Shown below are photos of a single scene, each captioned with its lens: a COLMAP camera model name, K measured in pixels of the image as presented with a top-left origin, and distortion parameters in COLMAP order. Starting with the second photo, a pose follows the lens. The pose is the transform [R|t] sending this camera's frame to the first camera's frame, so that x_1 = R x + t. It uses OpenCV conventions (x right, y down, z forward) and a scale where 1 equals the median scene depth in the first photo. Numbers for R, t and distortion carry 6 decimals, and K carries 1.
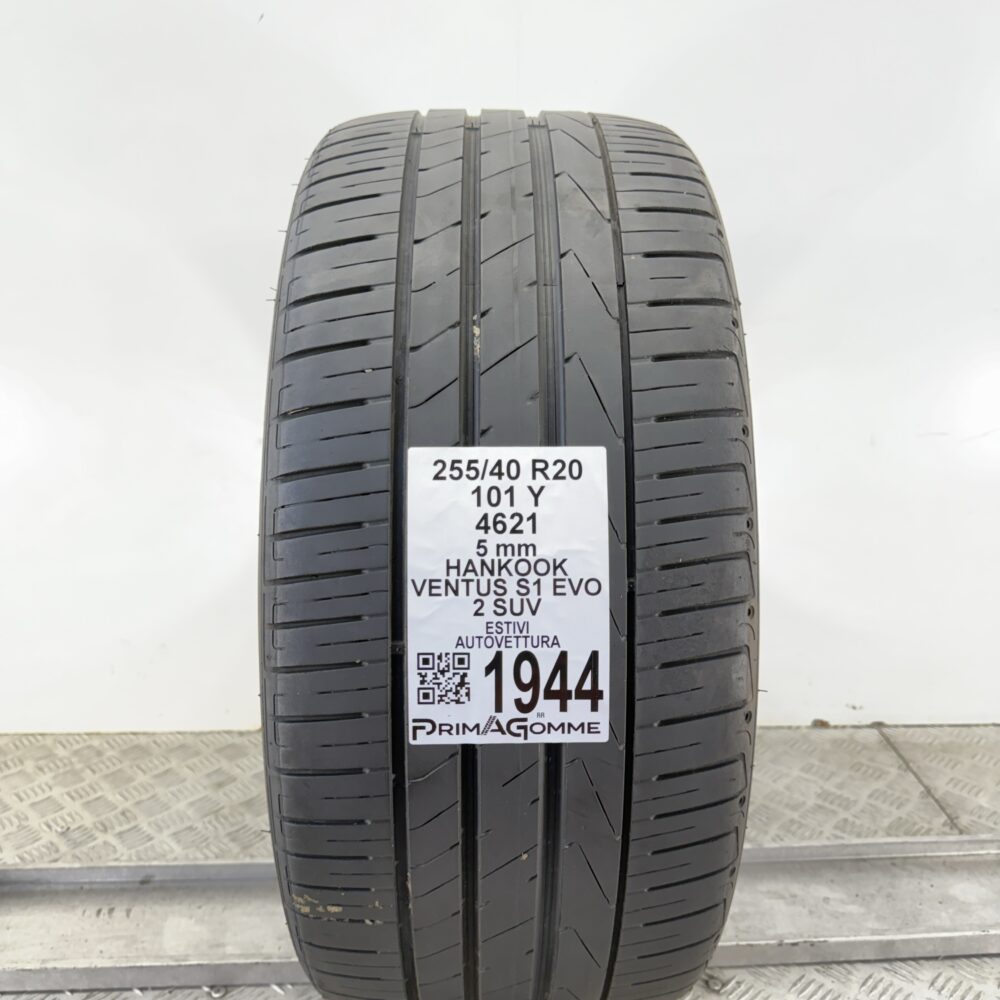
lens RADIAL K [[950.2, 0, 500.0], [0, 950.2, 500.0], [0, 0, 1]] dist [0.144877, -0.378301]
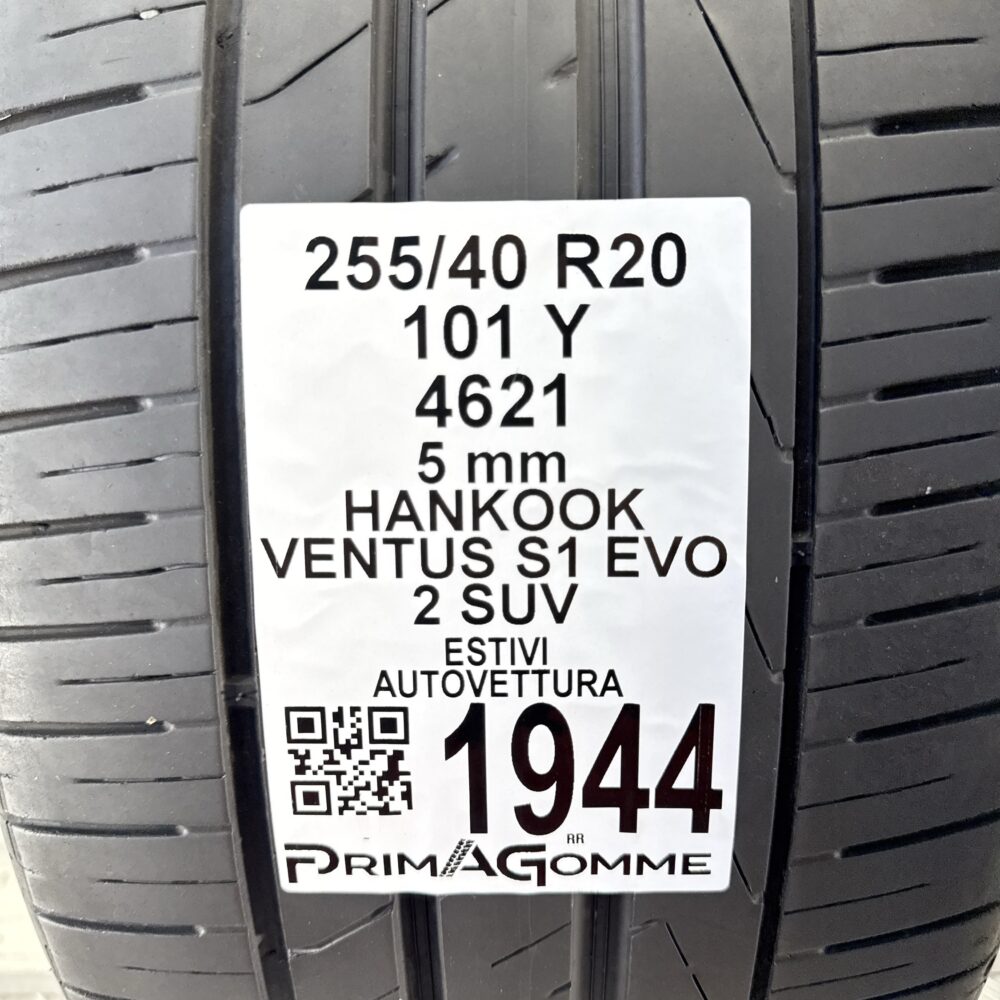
lens RADIAL K [[950.2, 0, 500.0], [0, 950.2, 500.0], [0, 0, 1]] dist [0.144877, -0.378301]
pose [[0.998942, 0.000457, -0.045982, 0.028455], [0.007481, 0.985015, 0.172307, -0.003239], [0.045372, -0.172469, 0.983969, 0.596719]]
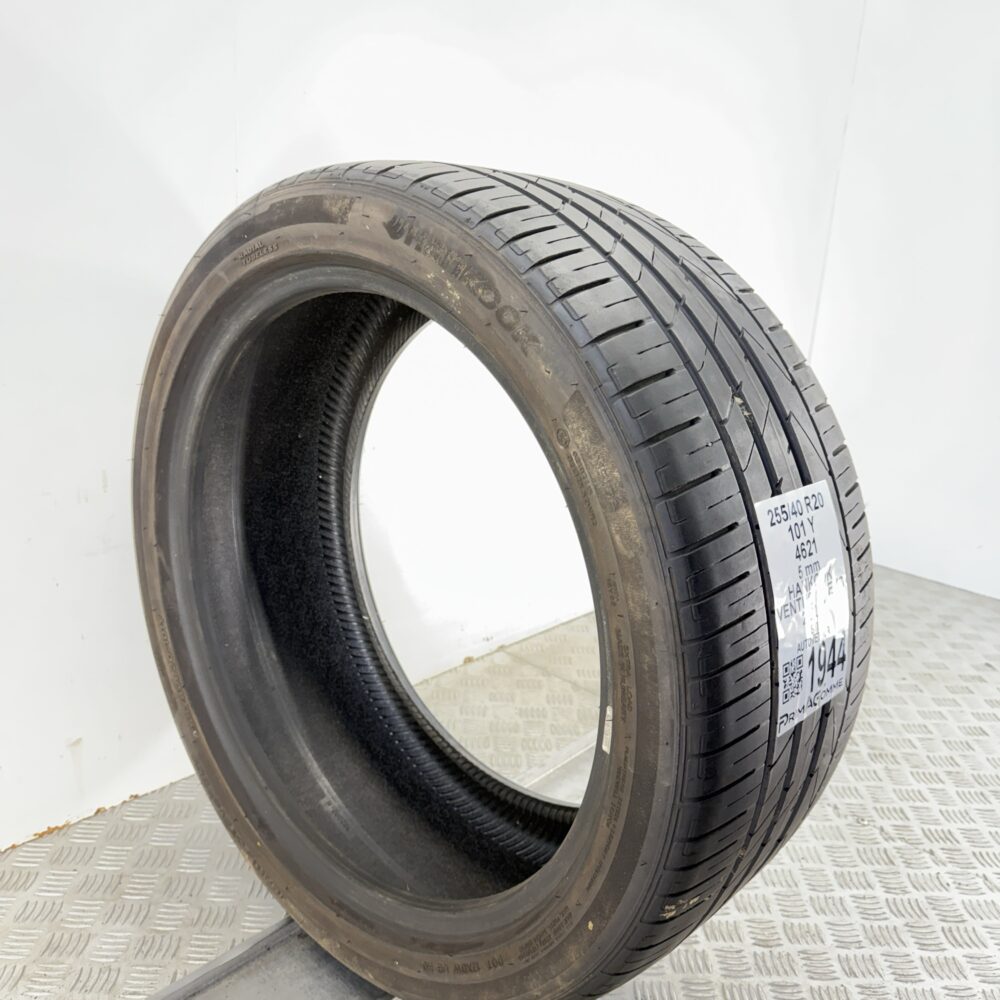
lens RADIAL K [[950.2, 0, 500.0], [0, 950.2, 500.0], [0, 0, 1]] dist [0.144877, -0.378301]
pose [[0.702100, -0.163180, 0.693129, -1.178803], [0.124241, 0.986530, 0.106405, -0.232502], [-0.701156, 0.011408, 0.712917, 0.356689]]
